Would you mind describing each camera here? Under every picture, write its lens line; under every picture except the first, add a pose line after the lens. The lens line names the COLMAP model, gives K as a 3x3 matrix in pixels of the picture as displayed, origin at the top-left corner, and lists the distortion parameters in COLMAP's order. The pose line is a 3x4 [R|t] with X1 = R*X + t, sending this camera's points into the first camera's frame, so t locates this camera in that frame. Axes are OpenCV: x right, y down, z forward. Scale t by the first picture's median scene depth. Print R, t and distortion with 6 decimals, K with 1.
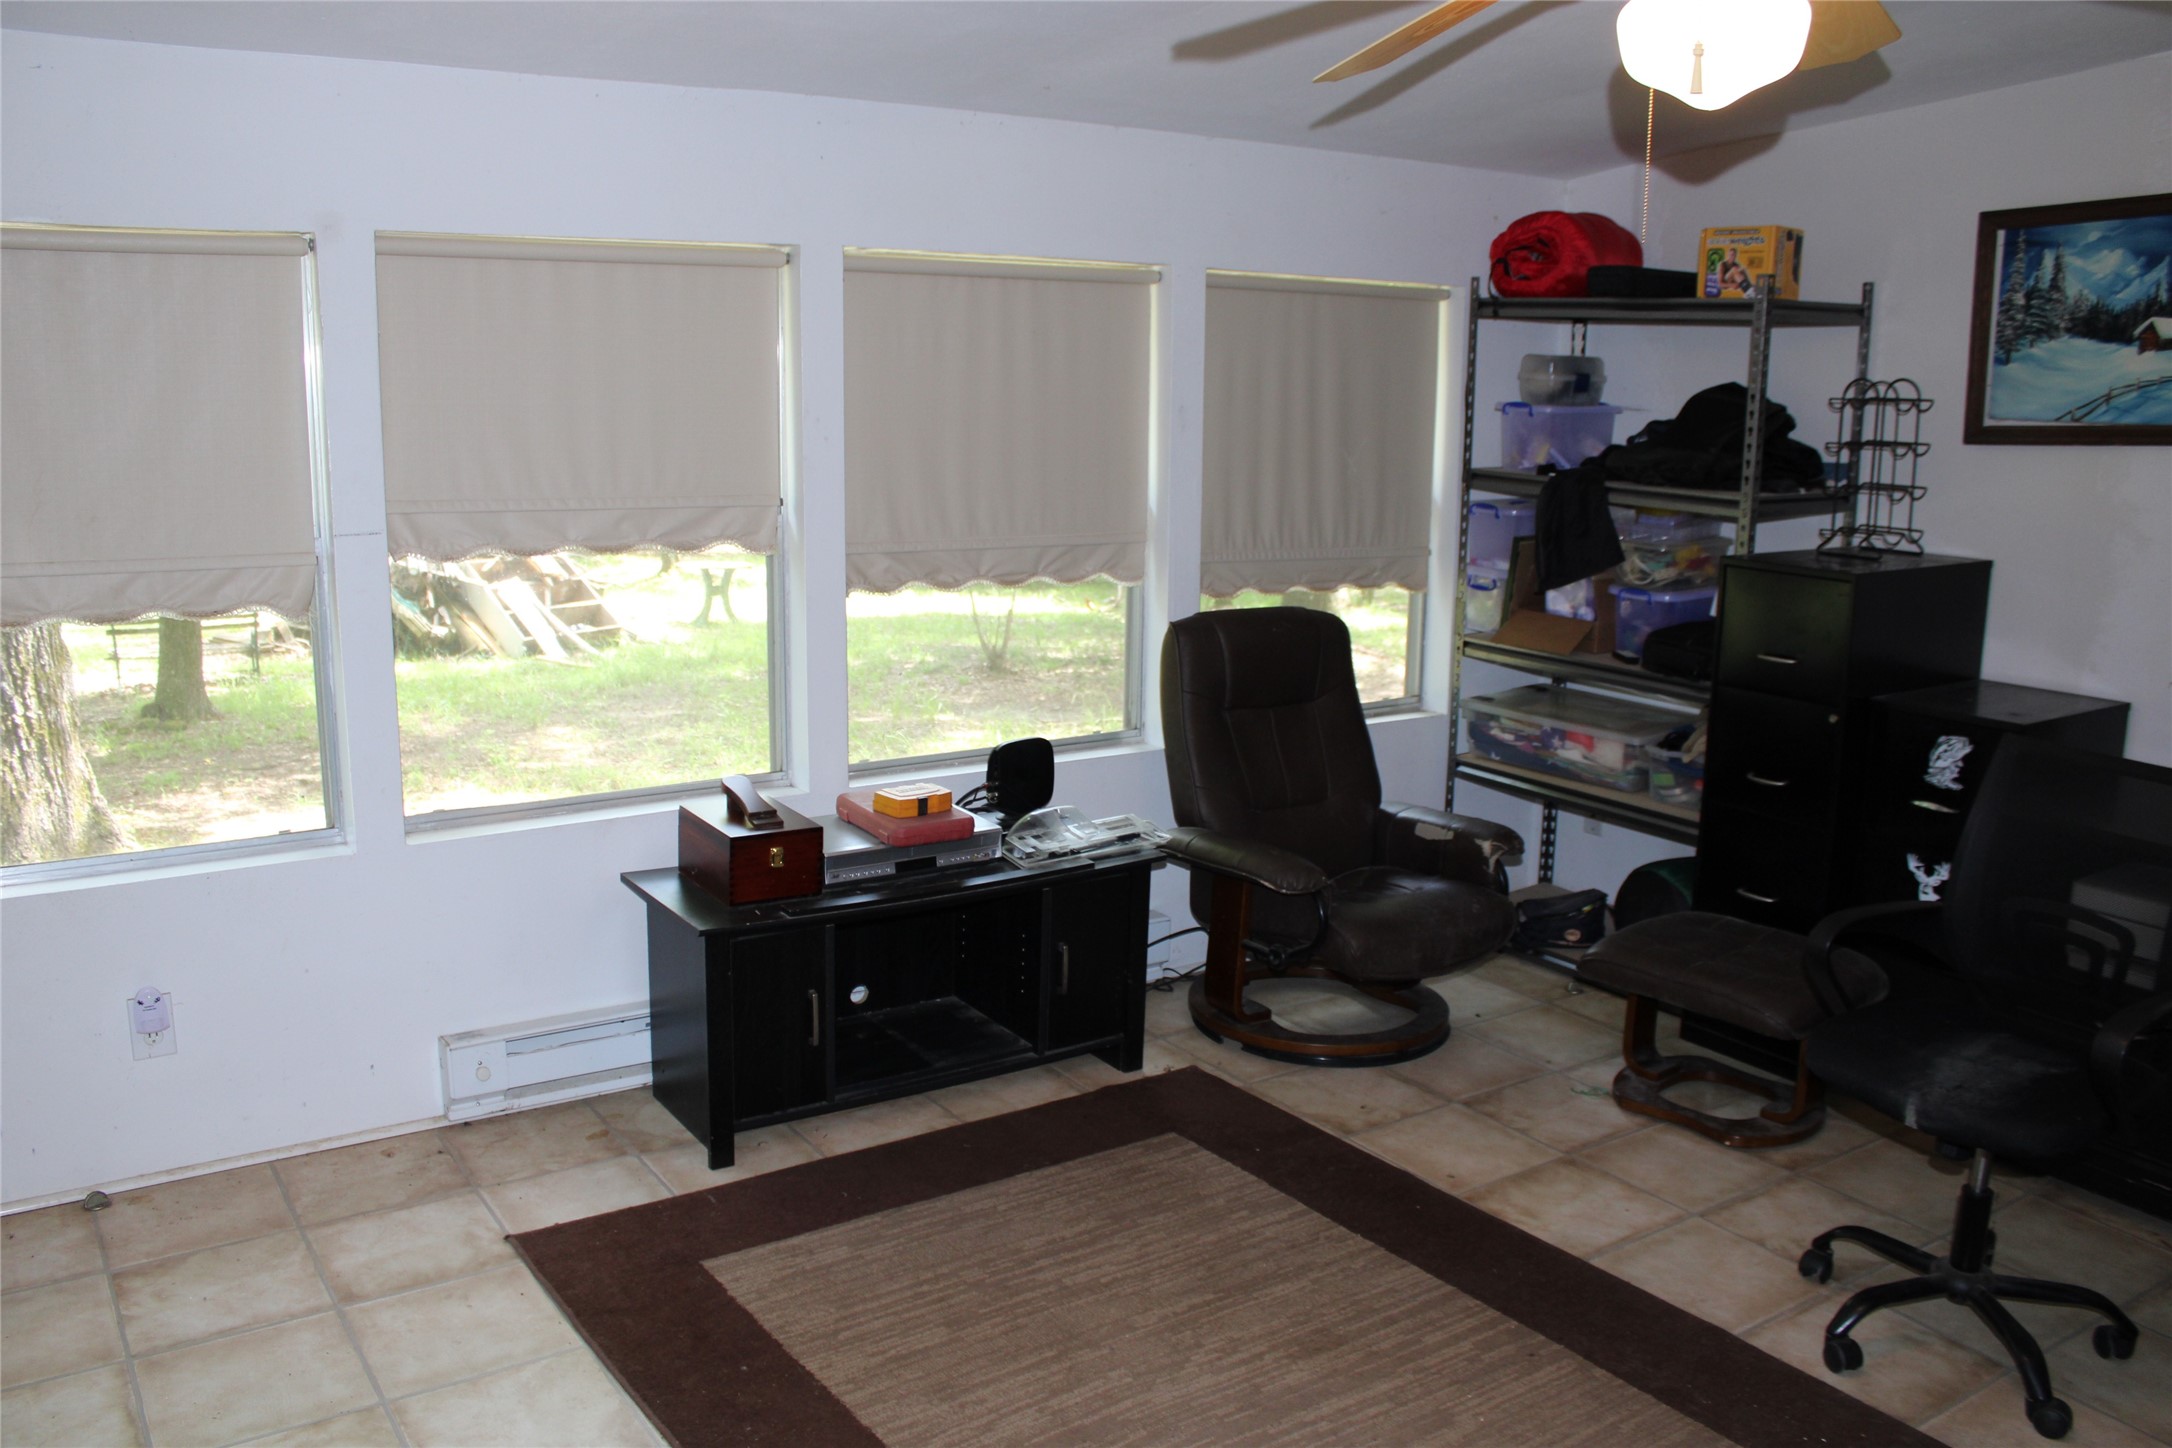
lens RADIAL K [[1814.5, 0, 1068.2], [0, 1814.5, 731.4], [0, 0, 1]] dist [-0.128820, 0.067792]
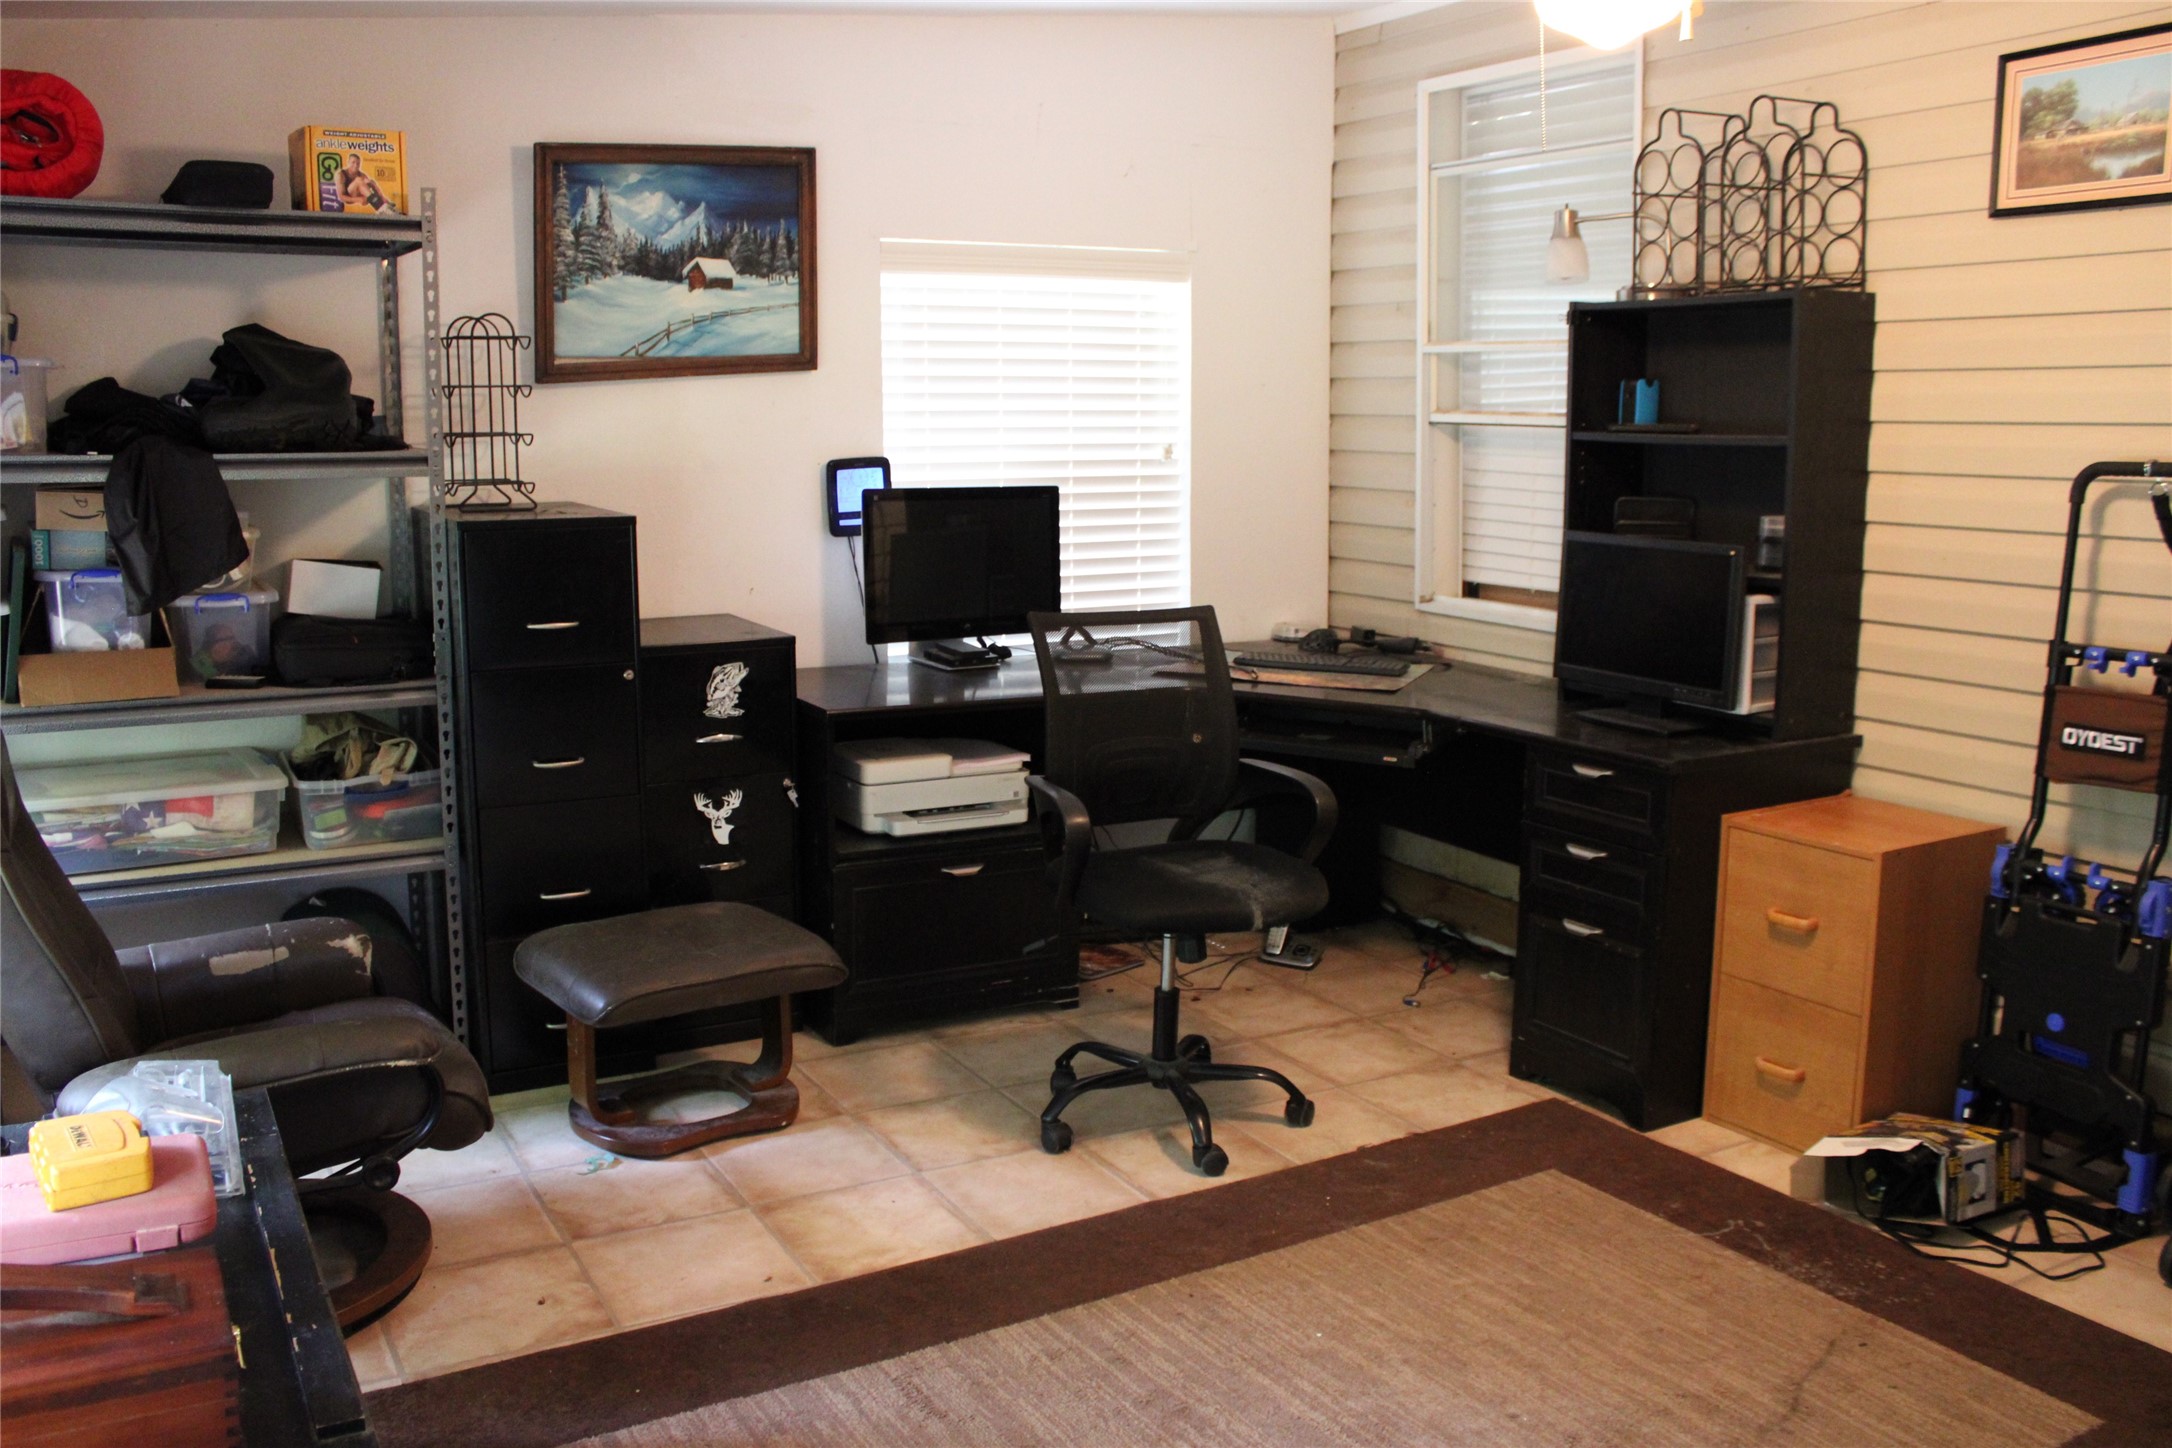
lens RADIAL K [[1814.5, 0, 1075.8], [0, 1814.5, 718.5], [0, 0, 1]] dist [-0.128820, 0.067792]
pose [[0.068130, -0.176250, 0.981985, -0.486086], [0.201012, 0.966512, 0.159526, -0.089026], [-0.977217, 0.186522, 0.101277, 0.687659]]
